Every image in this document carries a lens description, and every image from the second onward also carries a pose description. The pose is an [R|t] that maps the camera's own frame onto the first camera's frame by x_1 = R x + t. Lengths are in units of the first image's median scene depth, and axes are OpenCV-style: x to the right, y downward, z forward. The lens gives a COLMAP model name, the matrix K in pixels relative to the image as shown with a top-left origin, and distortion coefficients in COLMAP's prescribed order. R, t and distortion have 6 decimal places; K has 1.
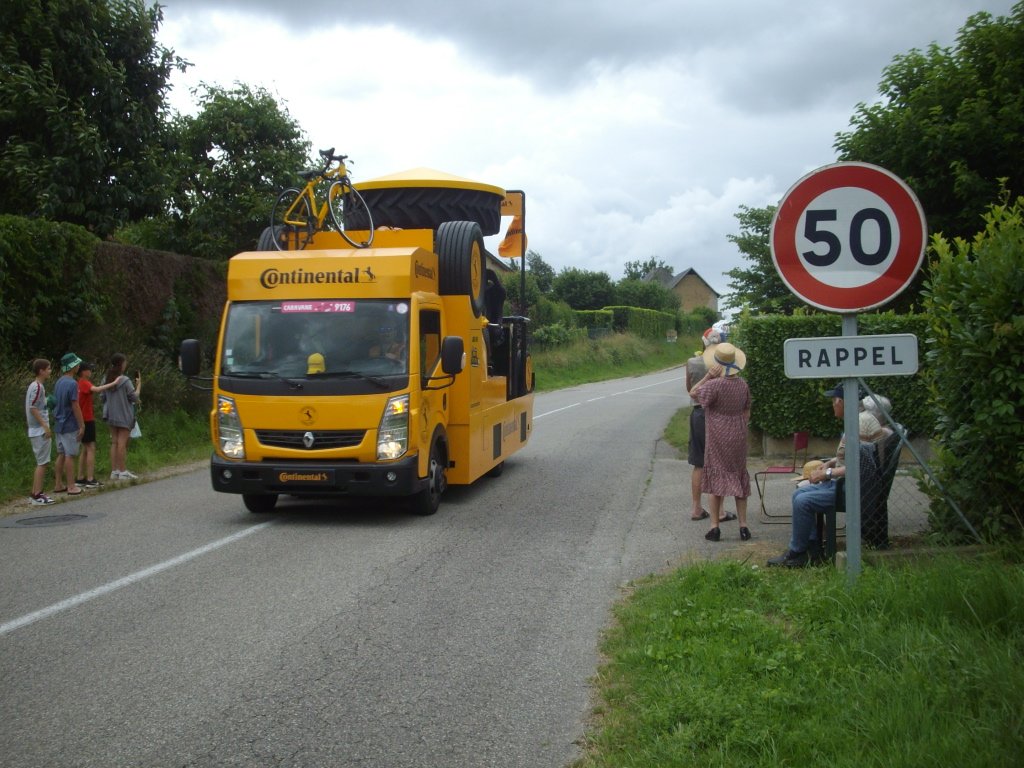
lens RADIAL K [[1142.0, 0, 512.0], [0, 1142.0, 384.0], [0, 0, 1]] dist [-0.146313, 0.067078]
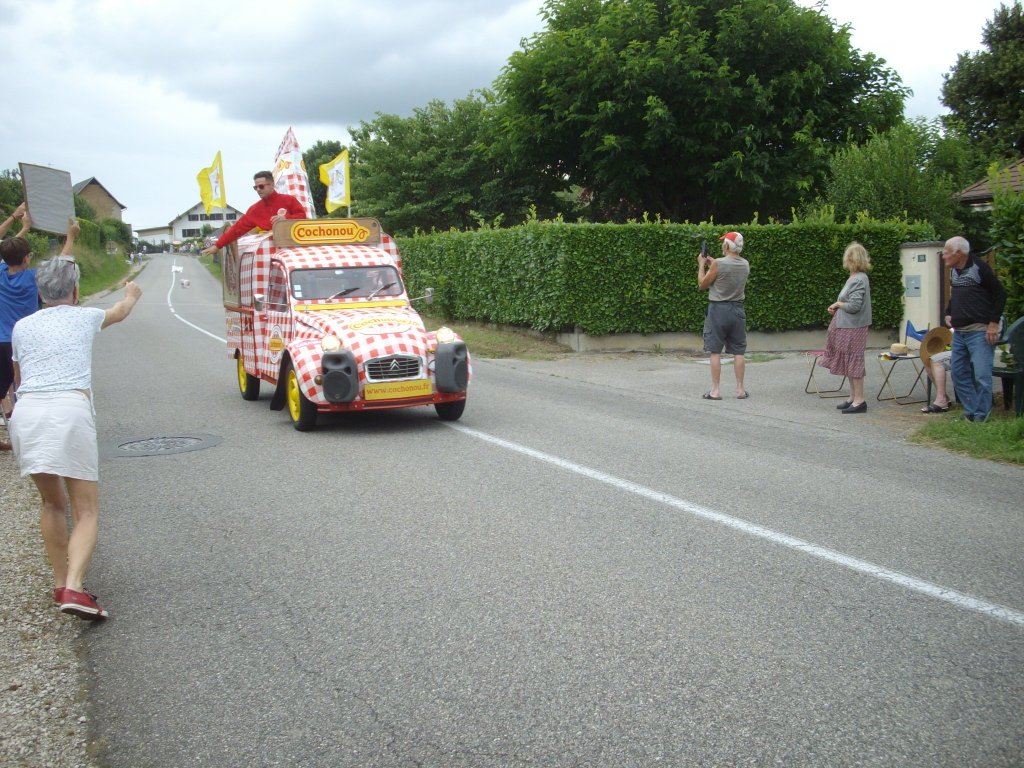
lens RADIAL K [[1142.0, 0, 512.0], [0, 1142.0, 384.0], [0, 0, 1]] dist [-0.146313, 0.067078]
pose [[0.863940, -0.045532, 0.501533, -0.292531], [0.007145, 0.996912, 0.078197, 0.006044], [-0.503545, -0.063974, 0.861597, 0.058030]]
